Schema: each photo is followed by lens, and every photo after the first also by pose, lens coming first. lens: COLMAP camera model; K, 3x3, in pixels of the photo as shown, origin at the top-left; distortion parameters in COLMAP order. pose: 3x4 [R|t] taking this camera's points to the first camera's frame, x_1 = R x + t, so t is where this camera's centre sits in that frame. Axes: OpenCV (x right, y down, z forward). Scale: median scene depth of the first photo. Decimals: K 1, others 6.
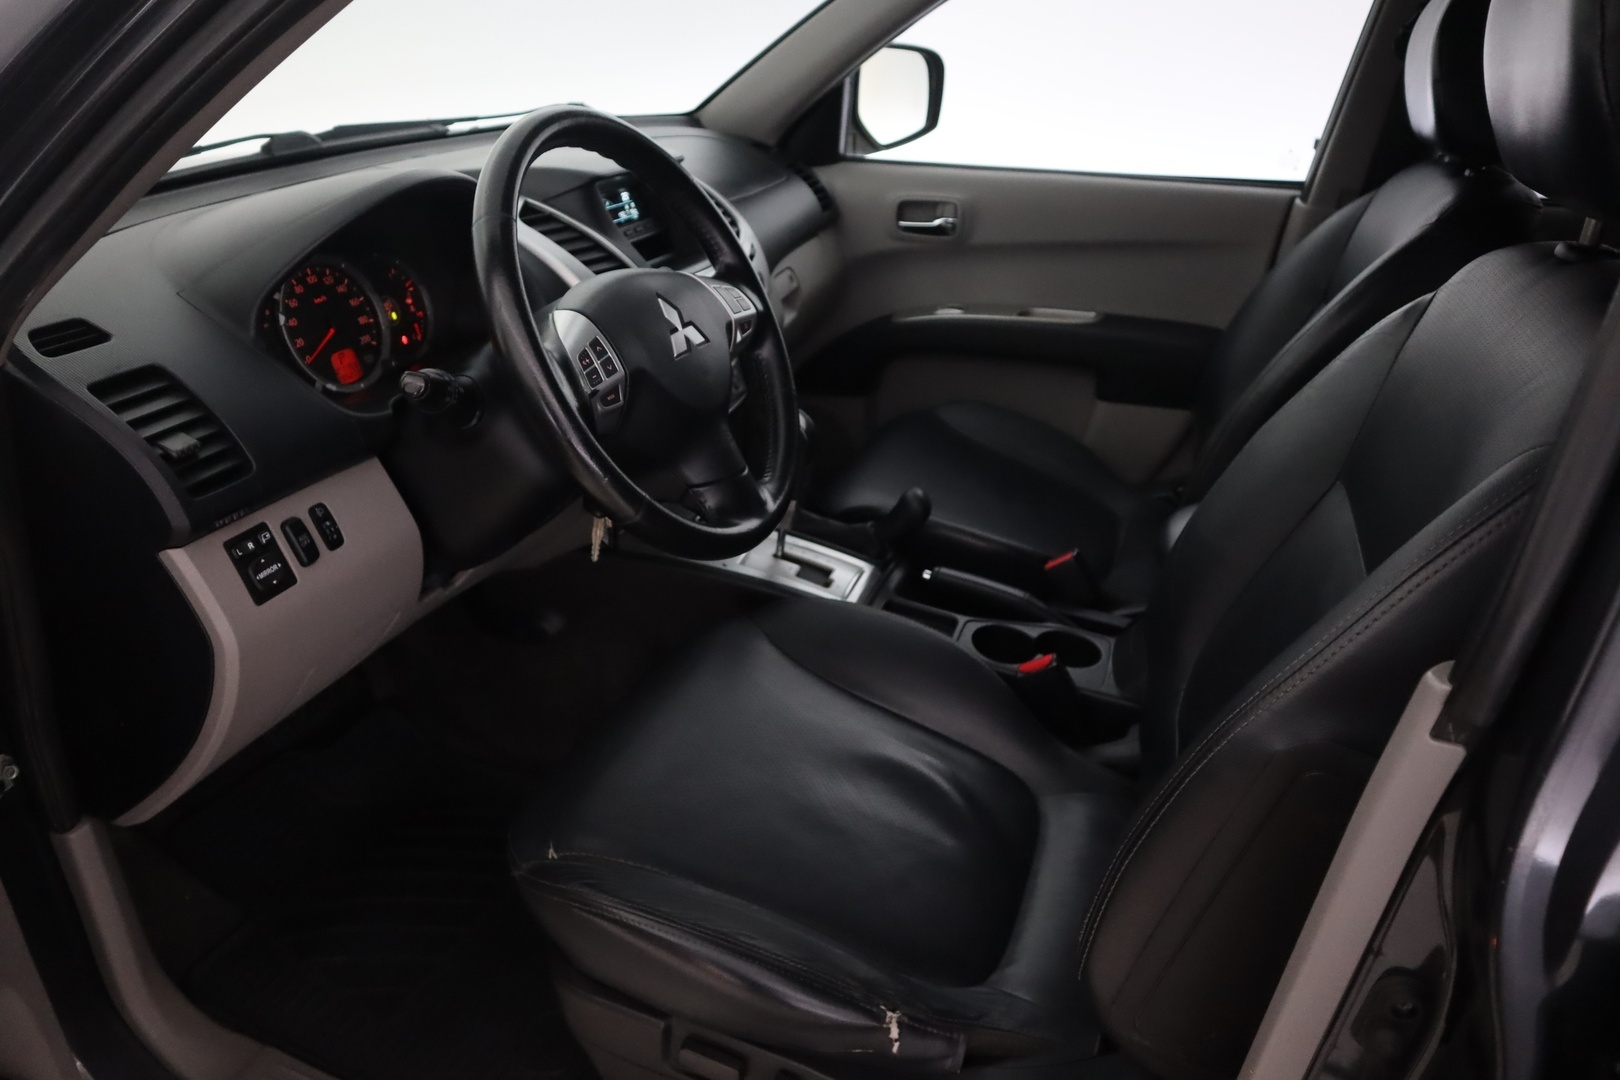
lens RADIAL K [[1154.2, 0, 808.0], [0, 1154.2, 592.2], [0, 0, 1]] dist [-0.061982, 0.002689]
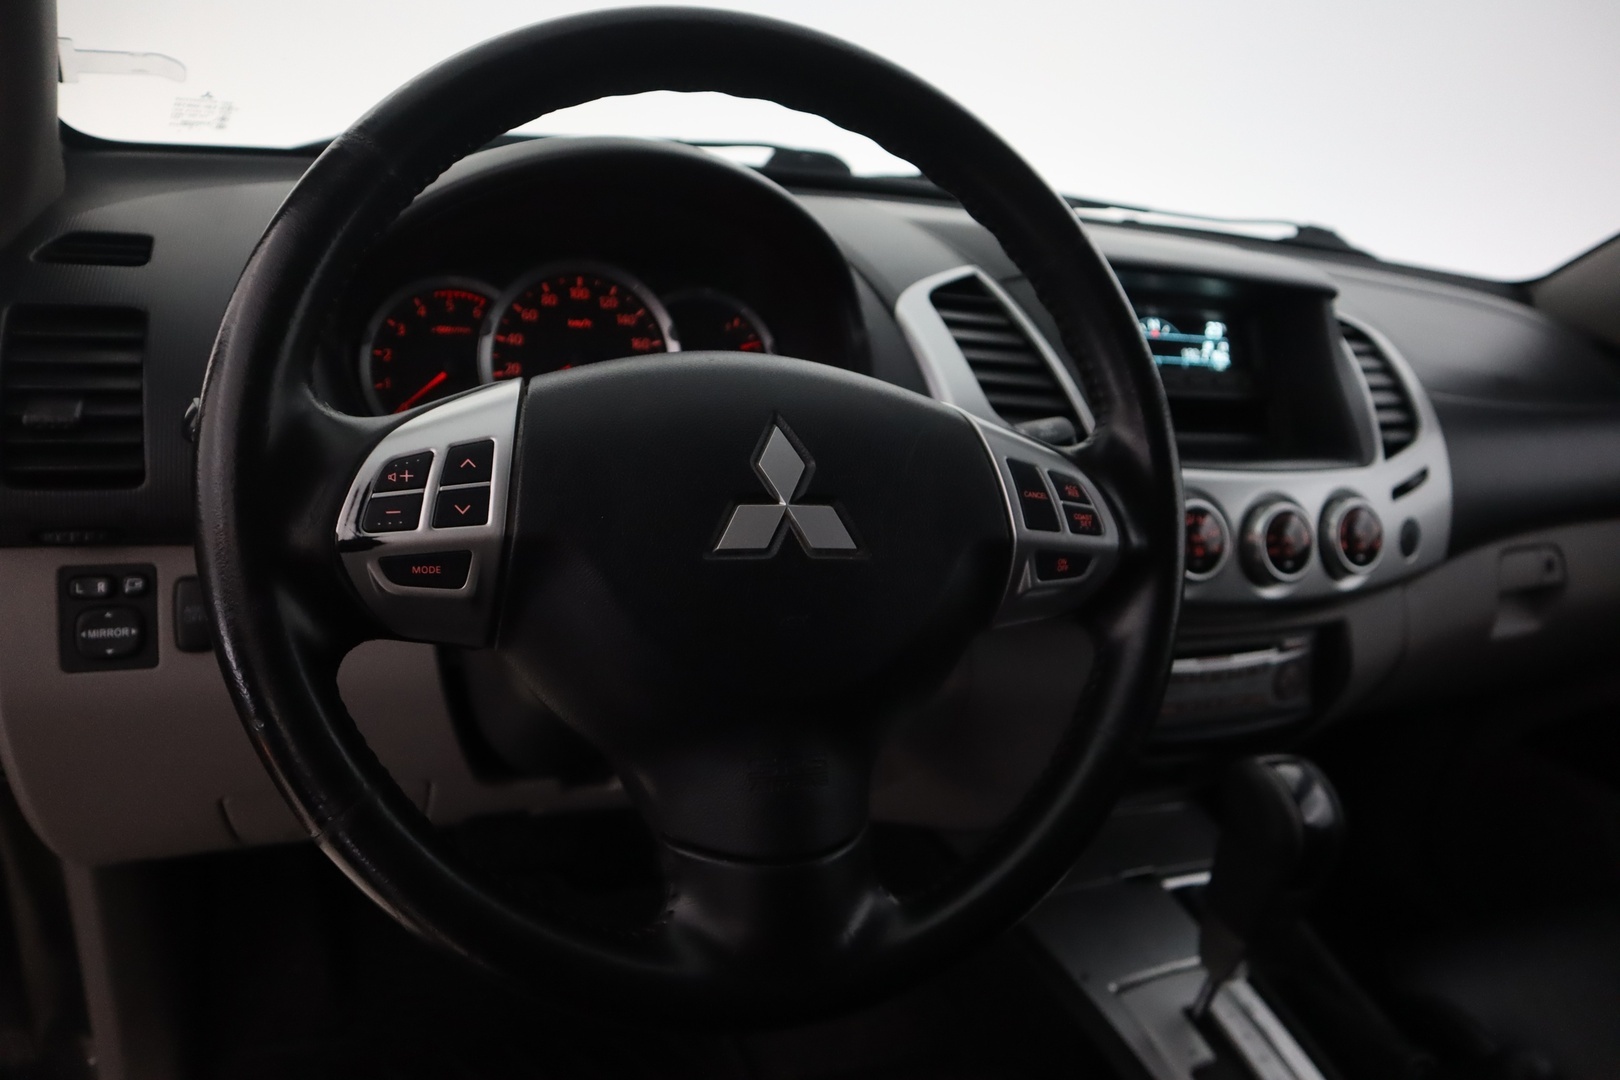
lens RADIAL K [[1154.2, 0, 808.0], [0, 1154.2, 592.2], [0, 0, 1]] dist [-0.061982, 0.002689]
pose [[0.674111, 0.344934, -0.653142, 0.175879], [-0.436988, 0.899151, 0.023838, -0.187172], [0.595497, 0.269346, 0.756860, 0.596702]]
